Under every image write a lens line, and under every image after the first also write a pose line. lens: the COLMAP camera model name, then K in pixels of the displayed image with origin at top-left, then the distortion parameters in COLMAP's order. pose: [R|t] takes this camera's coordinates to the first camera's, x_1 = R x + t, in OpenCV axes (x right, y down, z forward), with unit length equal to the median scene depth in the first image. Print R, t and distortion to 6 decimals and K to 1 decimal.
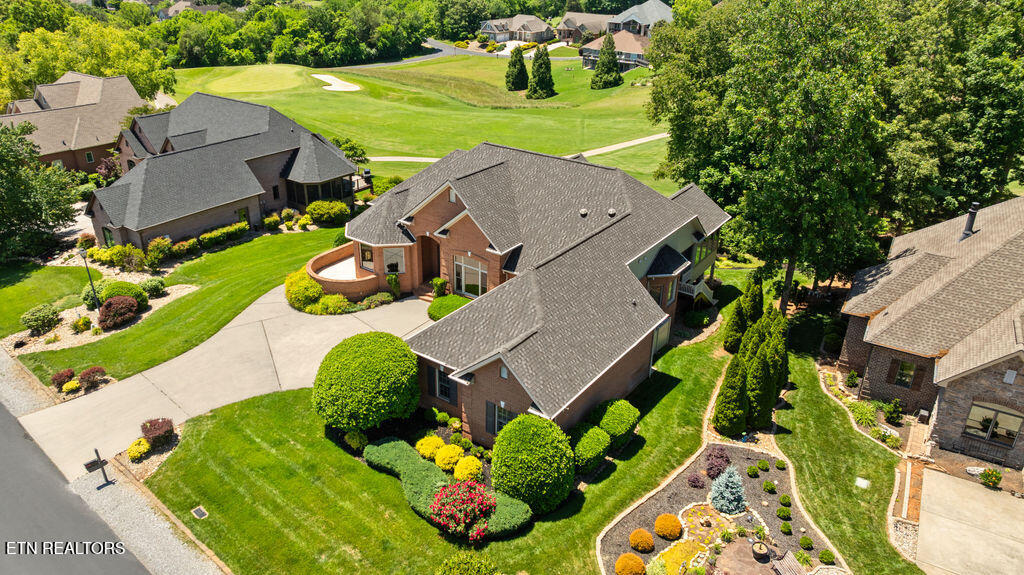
lens RADIAL K [[741.1, 0, 512.0], [0, 741.1, 287.5], [0, 0, 1]] dist [-0.041522, 0.060128]
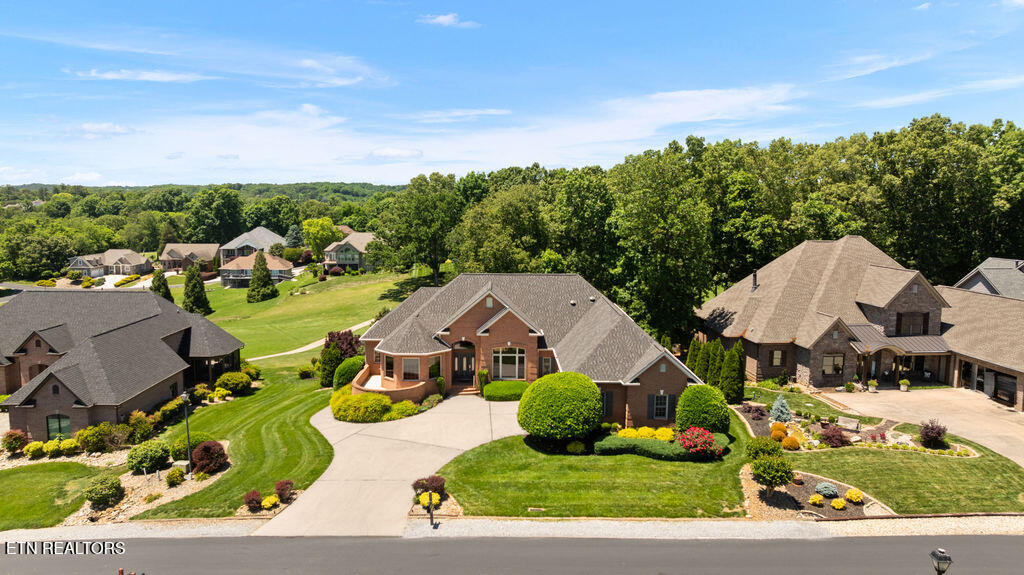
lens RADIAL K [[748.6, 0, 512.0], [0, 748.6, 287.5], [0, 0, 1]] dist [-0.019238, -0.000001]
pose [[0.795966, -0.081791, 0.599790, -0.247957], [0.264429, 0.938277, -0.222966, 0.046693], [-0.544533, 0.336075, 0.768464, -0.016211]]
